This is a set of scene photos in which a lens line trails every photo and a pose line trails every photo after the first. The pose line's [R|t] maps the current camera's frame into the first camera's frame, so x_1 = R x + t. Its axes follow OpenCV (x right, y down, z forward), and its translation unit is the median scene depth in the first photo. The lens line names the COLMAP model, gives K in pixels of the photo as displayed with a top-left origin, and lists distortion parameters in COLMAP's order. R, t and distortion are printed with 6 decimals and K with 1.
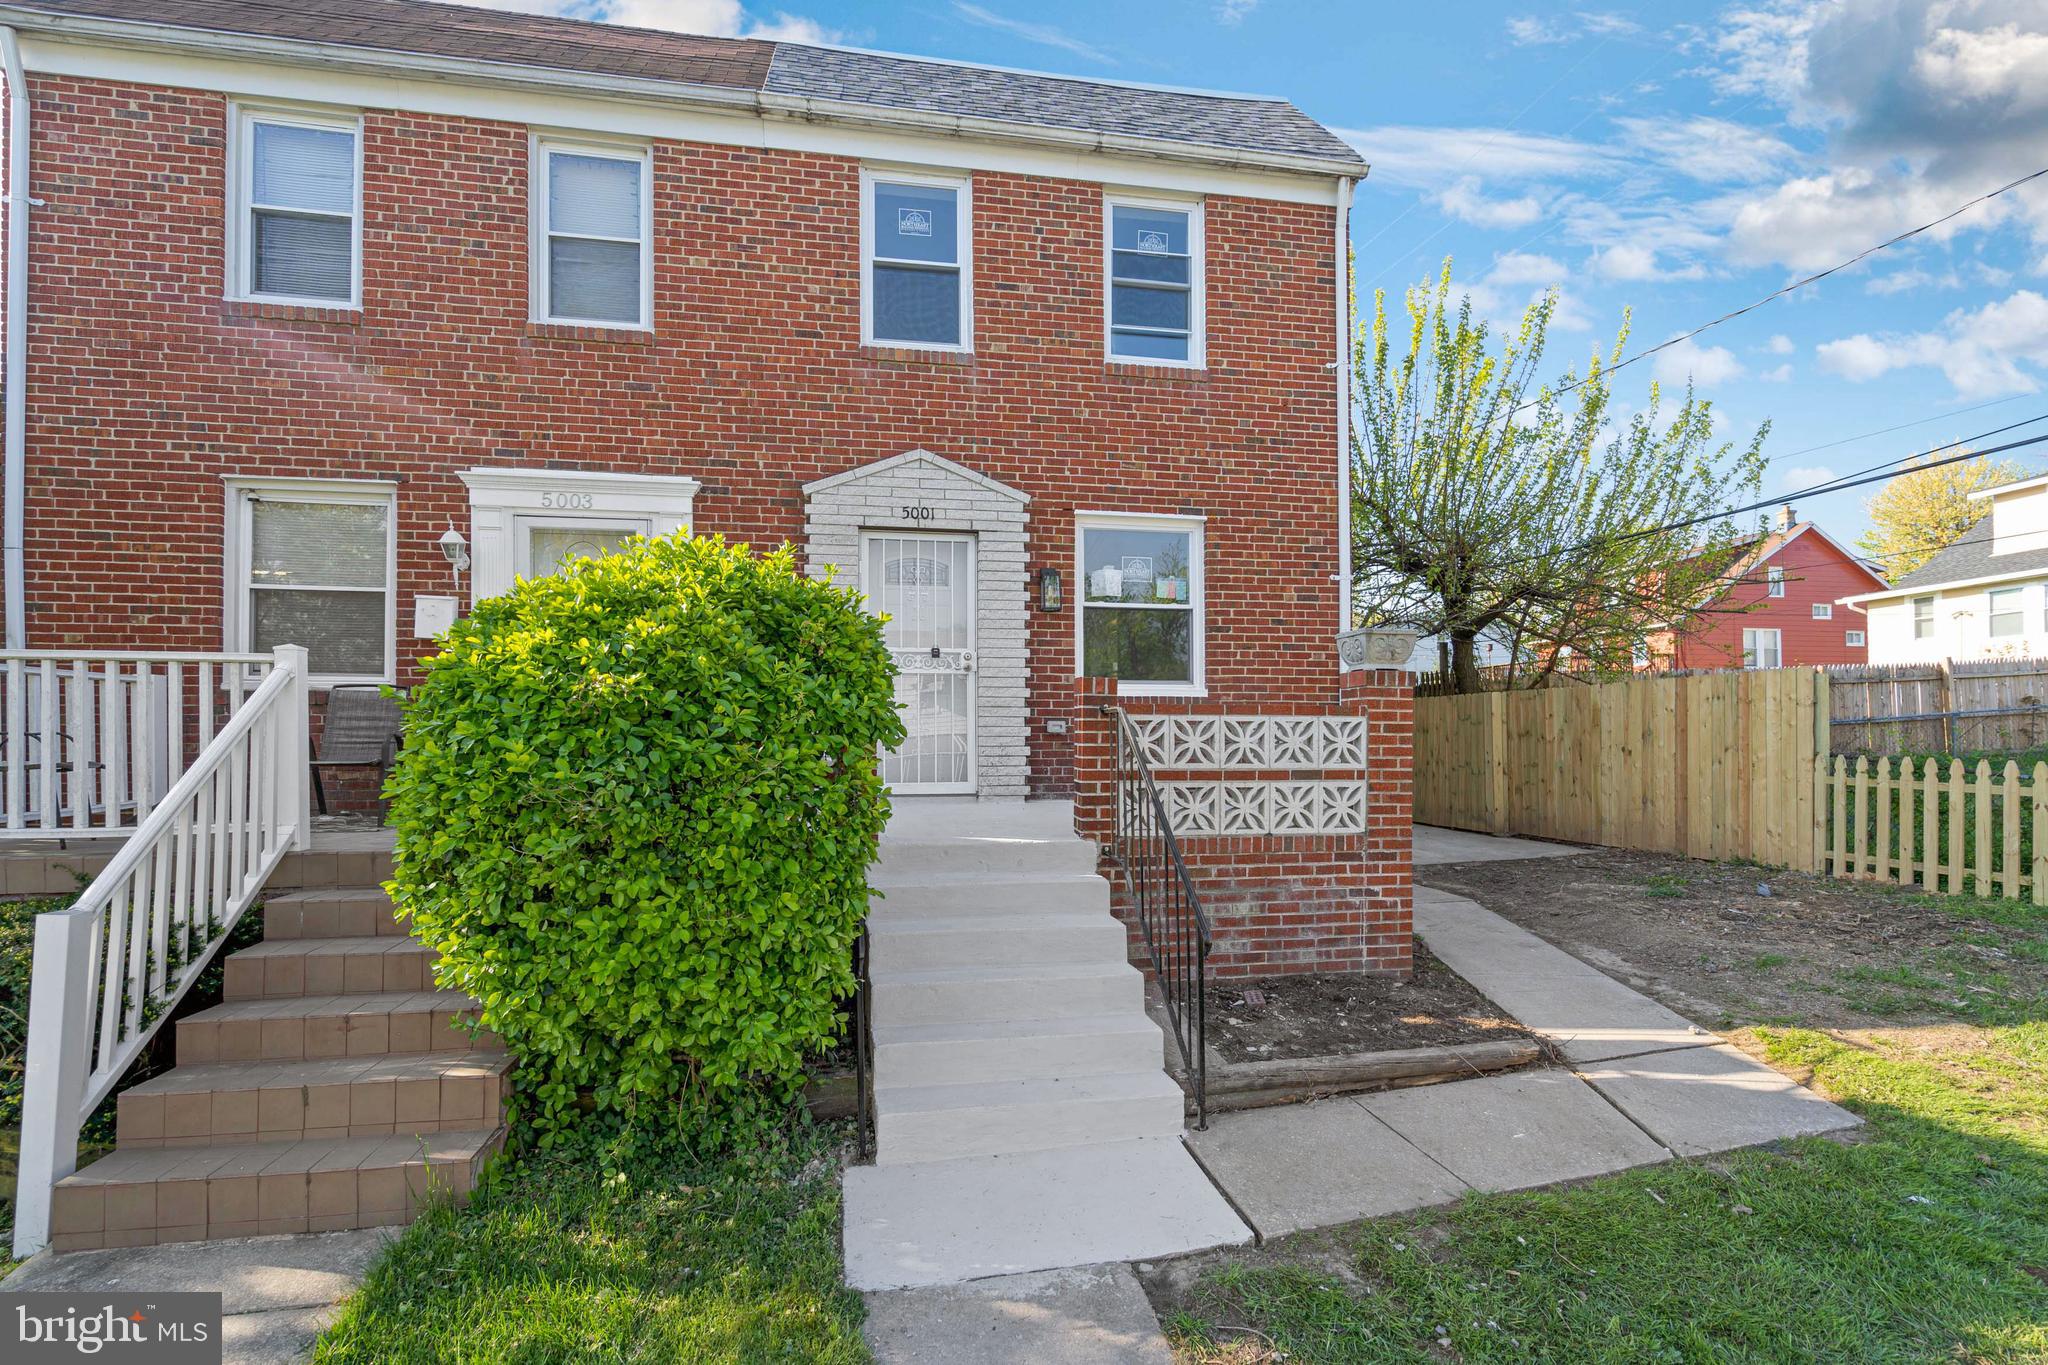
lens RADIAL K [[950.1, 0, 1040.4], [0, 950.1, 734.3], [0, 0, 1]] dist [-0.003743, 0.000178]
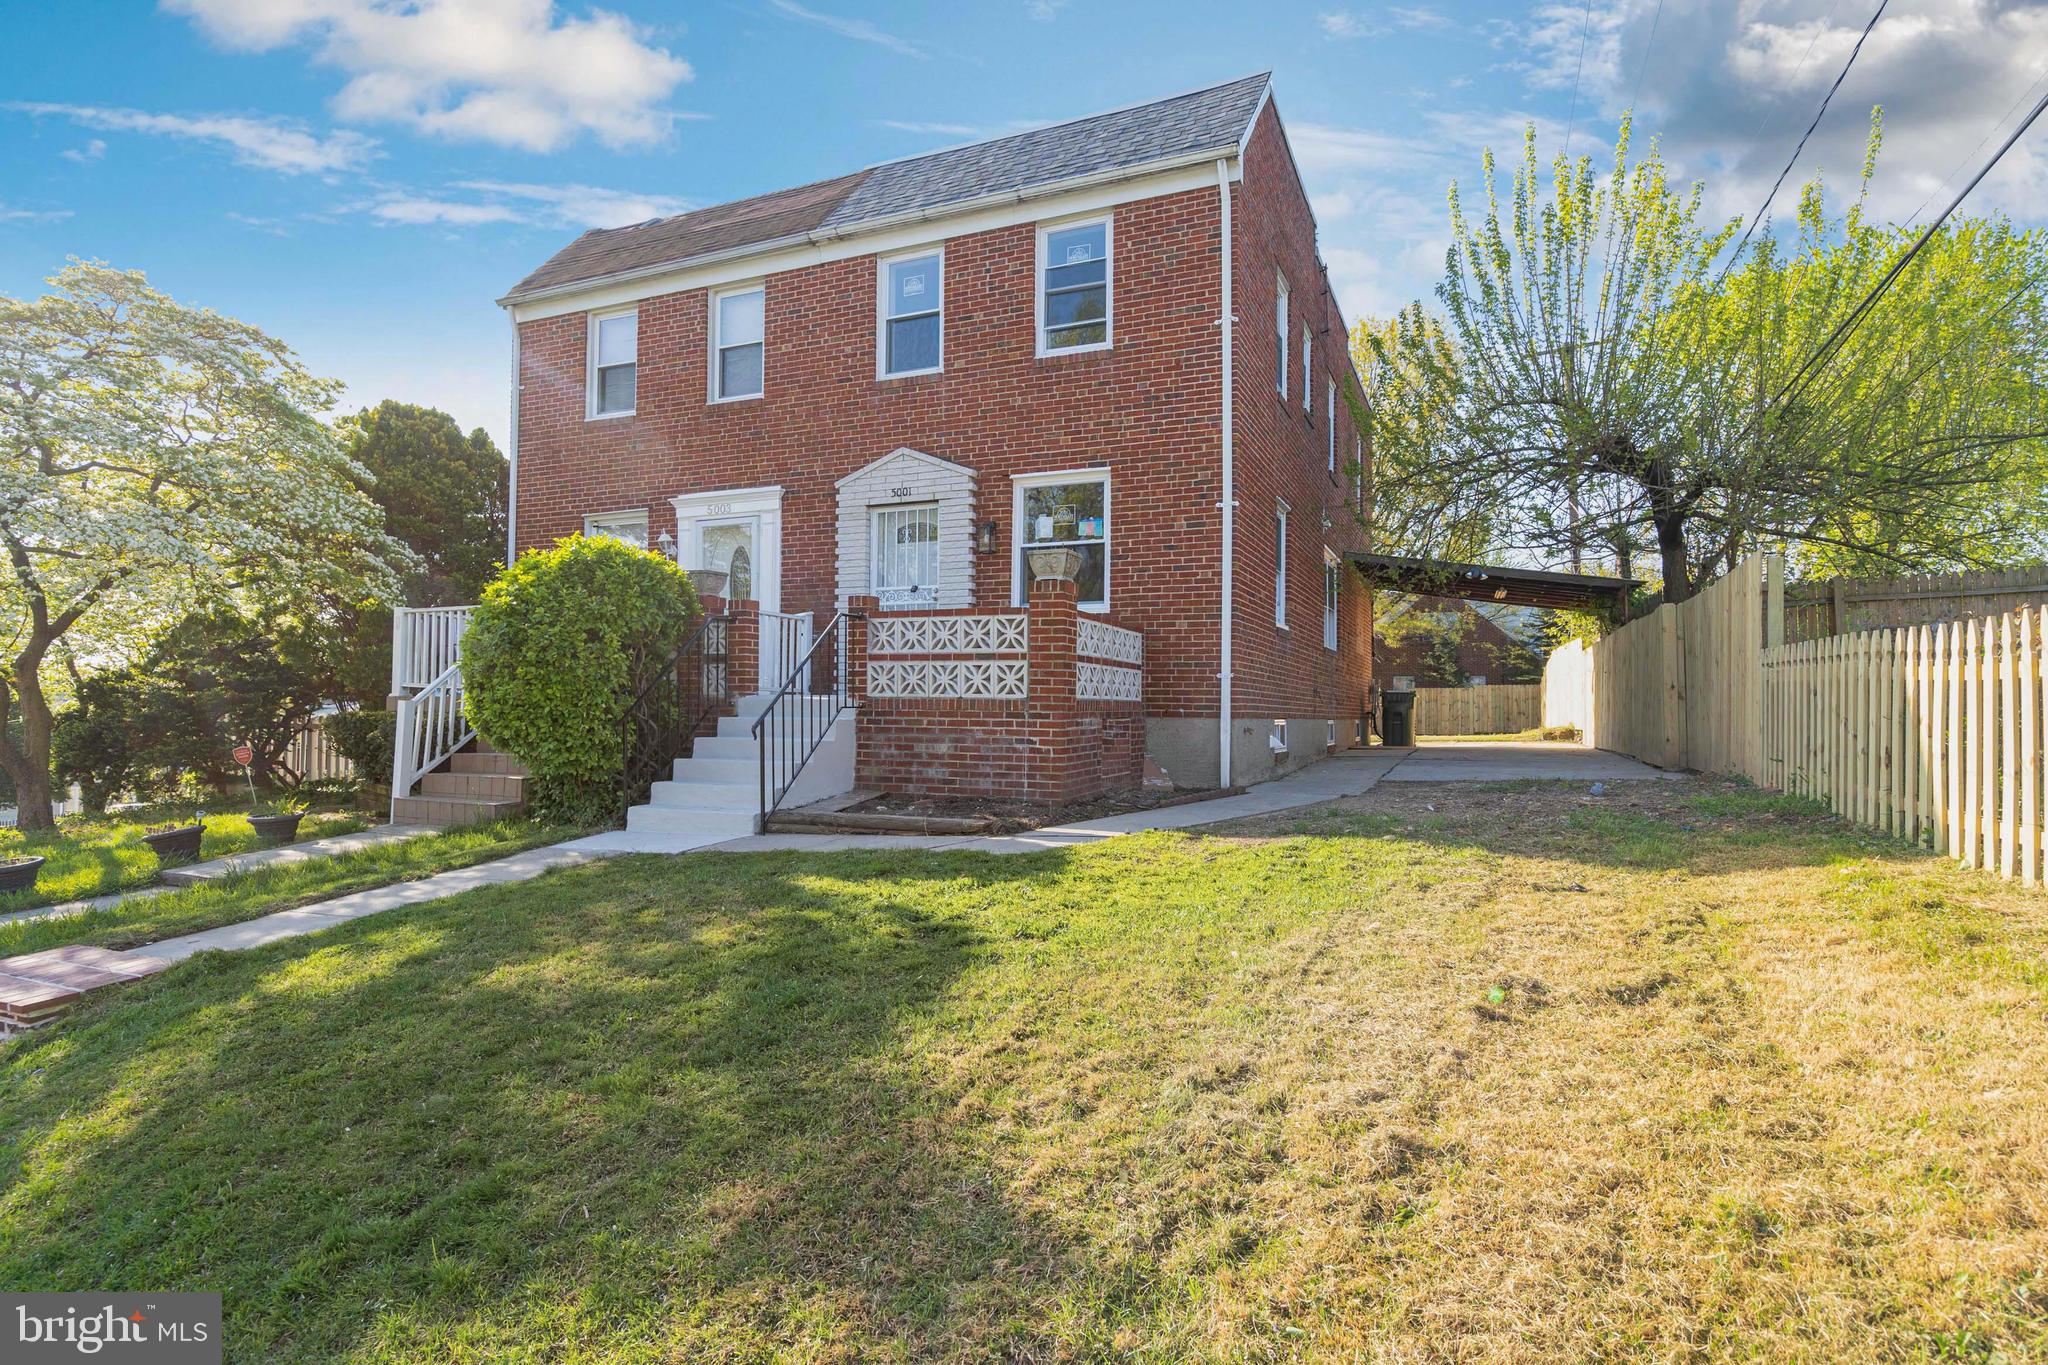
lens RADIAL K [[1048.1, 0, 1019.7], [0, 1048.1, 691.1], [0, 0, 1]] dist [0.003840, -0.000215]
pose [[0.829060, -0.001770, -0.559156, 0.933745], [-0.005116, 0.999929, -0.010752, 0.086153], [0.559136, 0.011775, 0.828992, -0.214322]]
